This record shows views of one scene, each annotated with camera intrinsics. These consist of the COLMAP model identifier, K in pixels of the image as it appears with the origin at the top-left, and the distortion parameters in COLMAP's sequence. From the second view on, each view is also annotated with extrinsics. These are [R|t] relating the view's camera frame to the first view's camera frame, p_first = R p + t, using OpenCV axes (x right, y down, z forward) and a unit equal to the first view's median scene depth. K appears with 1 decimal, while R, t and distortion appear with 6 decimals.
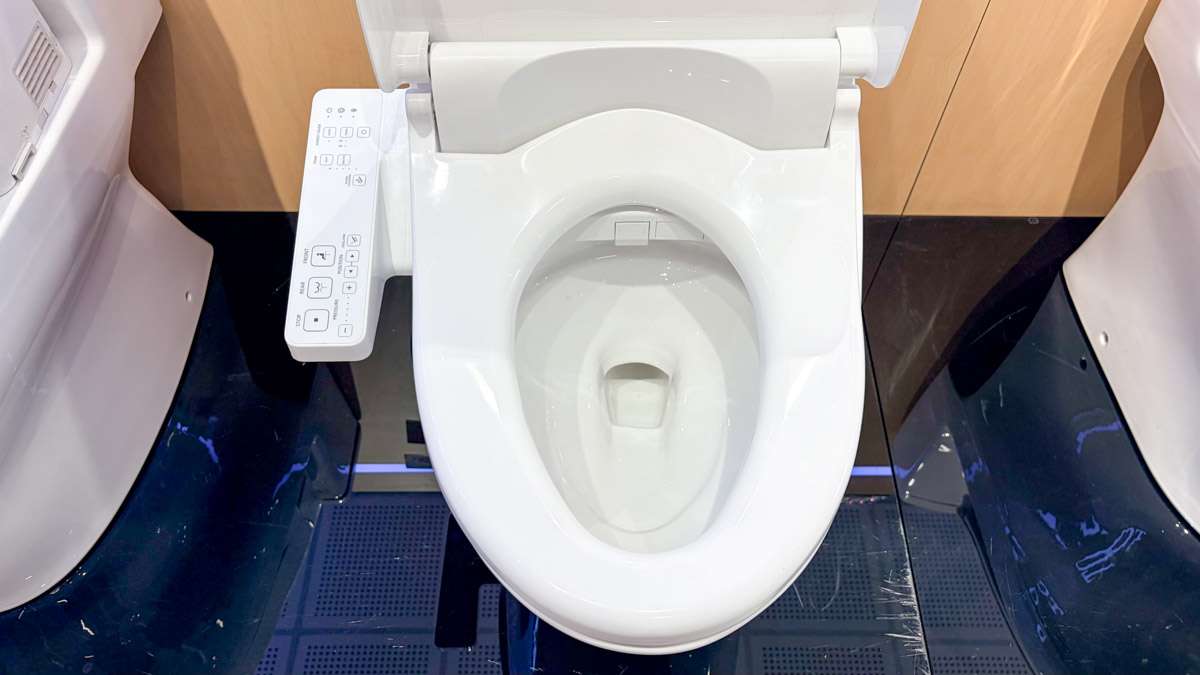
lens RADIAL K [[920.6, 0, 611.7], [0, 920.6, 350.7], [0, 0, 1]] dist [-0.016157, -0.002820]
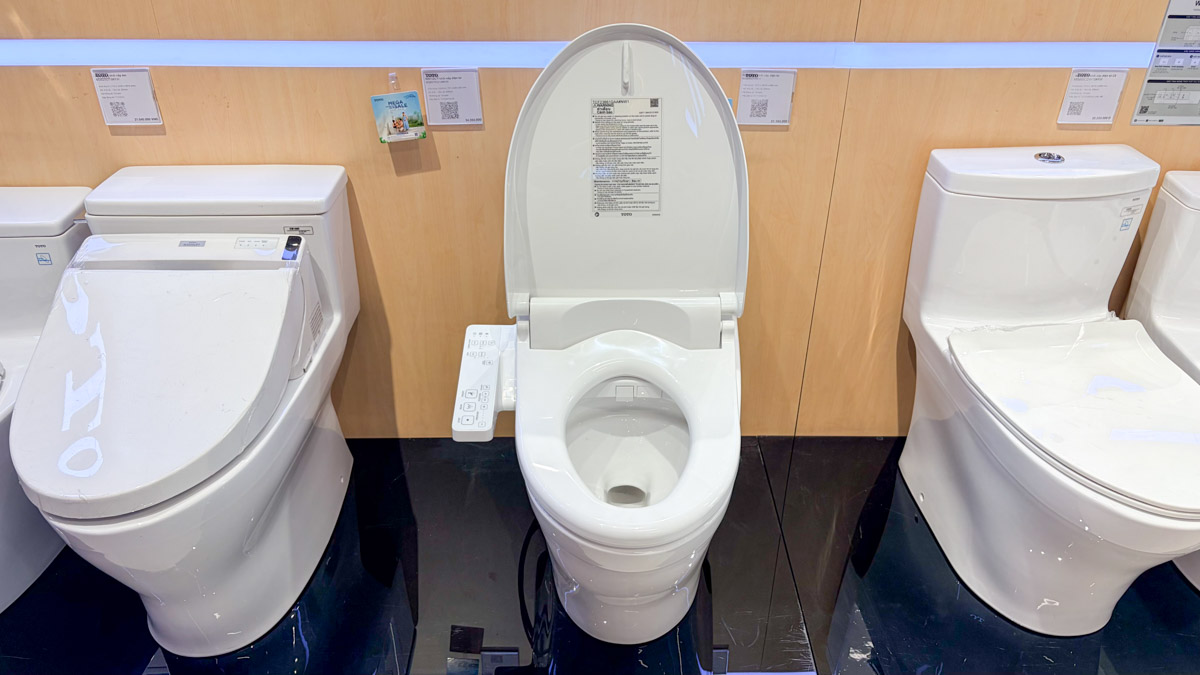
lens RADIAL K [[896.5, 0, 600.0], [0, 896.5, 337.5], [0, 0, 1]] dist [-0.008700, 0.001551]
pose [[0.999991, -0.004232, -0.000350, -0.019888], [0.003712, 0.911057, -0.412264, 0.382131], [0.002063, 0.412259, 0.911064, -0.542534]]
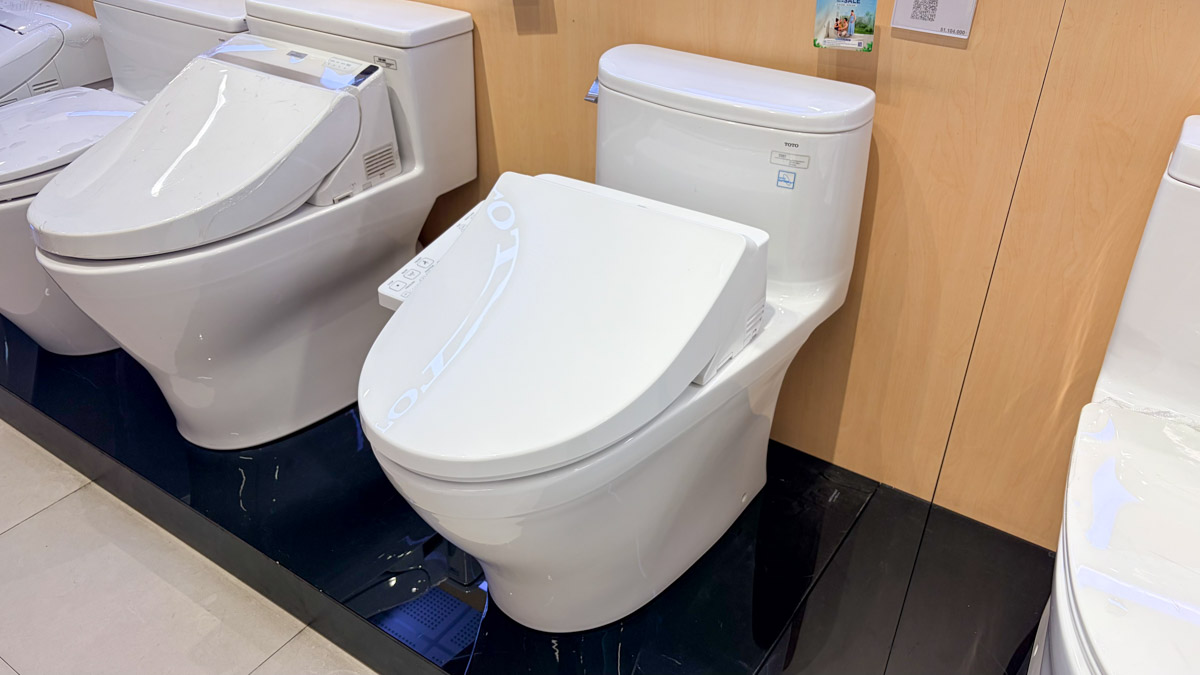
lens RADIAL K [[925.6, 0, 596.8], [0, 925.6, 301.3], [0, 0, 1]] dist [-0.000311, 0.009218]
pose [[0.824641, 0.287566, -0.487107, 0.526141], [-0.473578, 0.821913, -0.316517, 0.221247], [0.309340, 0.491696, 0.813968, -0.173609]]
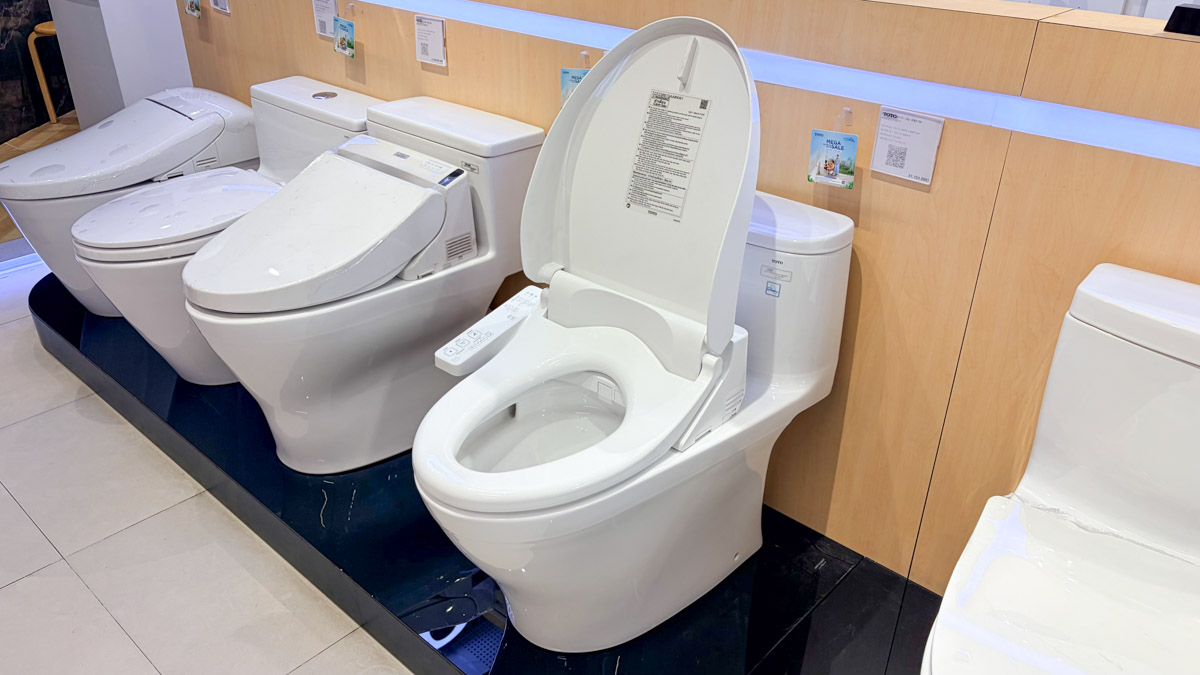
lens RADIAL K [[899.6, 0, 596.6], [0, 899.6, 290.3], [0, 0, 1]] dist [0.002532, 0.002347]
pose [[0.744021, 0.299934, -0.597053, 0.708362], [-0.566842, 0.756416, -0.326382, 0.217232], [0.353727, 0.581270, 0.732805, -0.311691]]
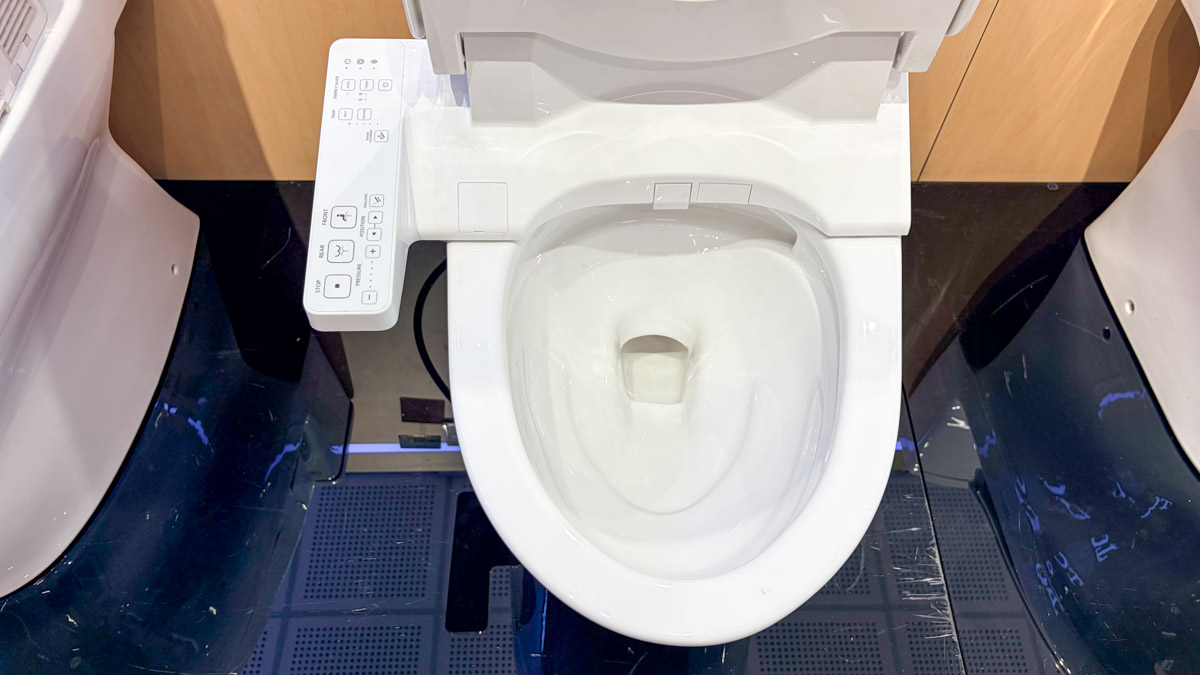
lens RADIAL K [[930.0, 0, 646.2], [0, 930.0, 340.1], [0, 0, 1]] dist [-0.107611, 0.121518]
pose [[0.998209, -0.004378, 0.059659, -0.042231], [0.003648, 0.999917, 0.012349, 0.006457], [-0.059708, -0.012110, 0.998142, 0.037292]]
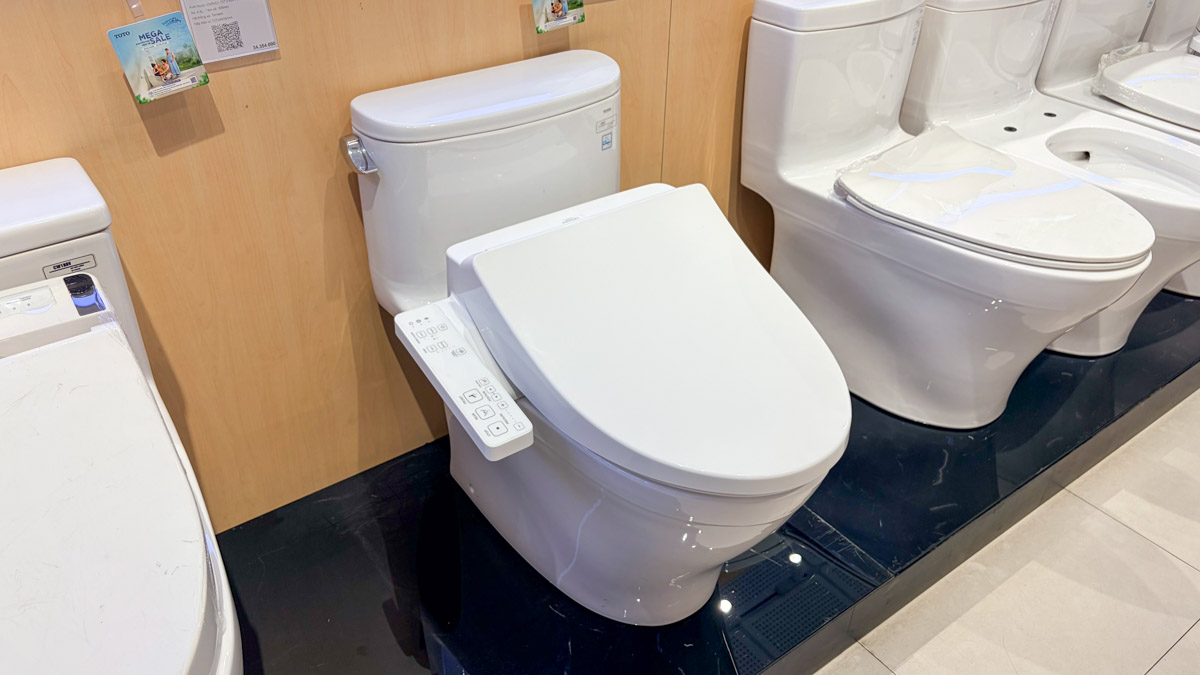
lens RADIAL K [[933.7, 0, 609.4], [0, 933.7, 361.4], [0, 0, 1]] dist [-0.015098, 0.002503]
pose [[0.793152, -0.341439, 0.504310, -0.557604], [0.504172, 0.832630, -0.229210, 0.188195], [-0.341642, 0.436058, 0.832547, -0.209841]]
